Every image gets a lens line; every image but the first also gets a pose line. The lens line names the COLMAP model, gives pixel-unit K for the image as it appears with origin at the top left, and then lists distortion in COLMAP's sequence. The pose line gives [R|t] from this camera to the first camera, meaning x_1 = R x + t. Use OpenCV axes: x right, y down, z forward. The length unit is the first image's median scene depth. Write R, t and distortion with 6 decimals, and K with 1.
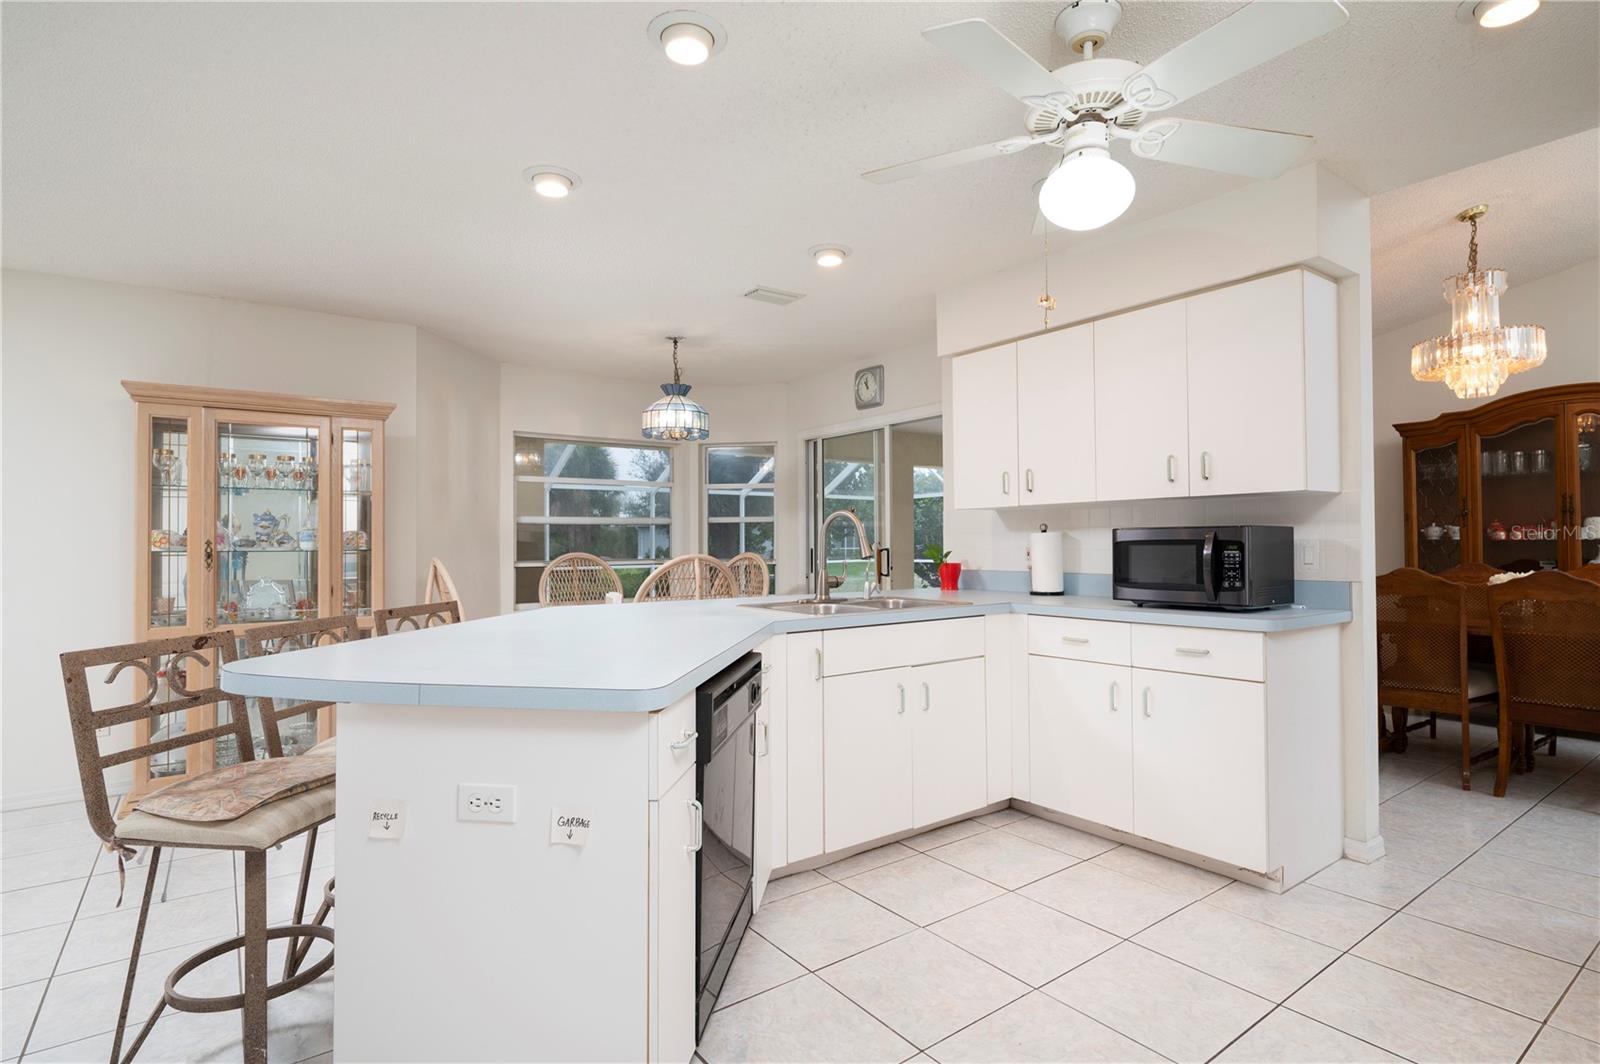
lens RADIAL K [[799.5, 0, 794.5], [0, 799.5, 535.7], [0, 0, 1]] dist [-0.002576, 0.000700]
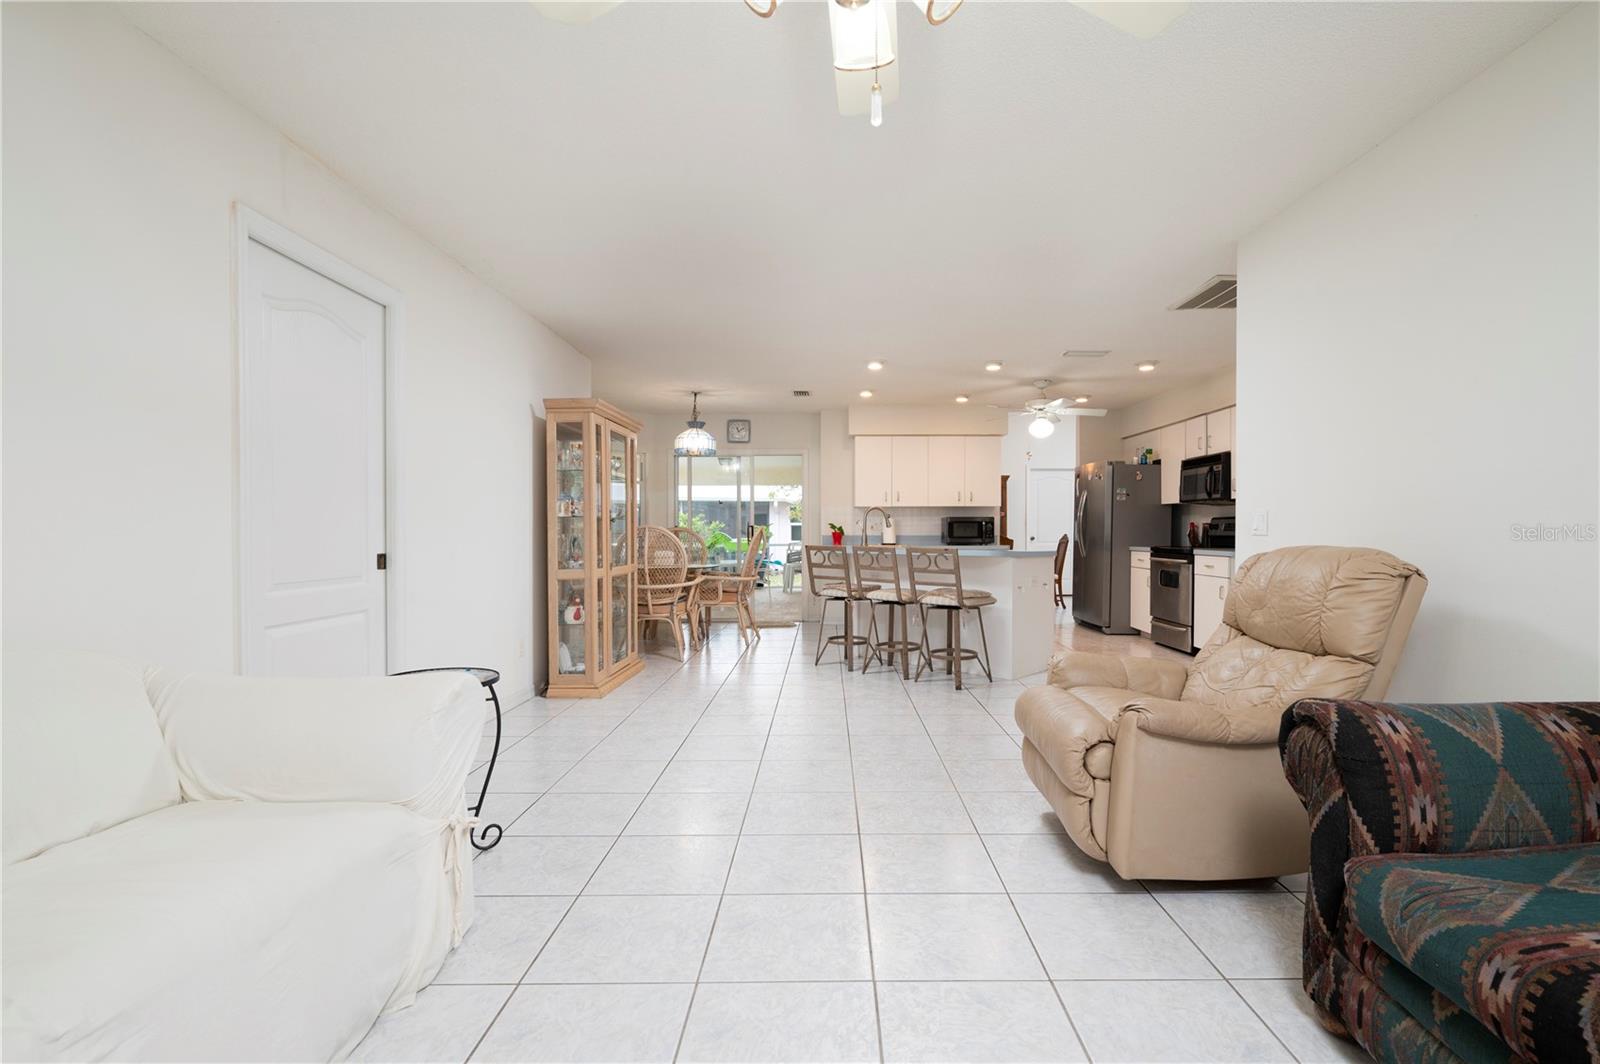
lens RADIAL K [[758.3, 0, 834.1], [0, 758.3, 535.3], [0, 0, 1]] dist [0.001297, -0.000932]
pose [[0.569640, 0.005333, 0.821877, -1.945983], [-0.012535, 0.999919, 0.002199, 0.053007], [-0.821799, -0.011555, 0.569661, -0.157223]]
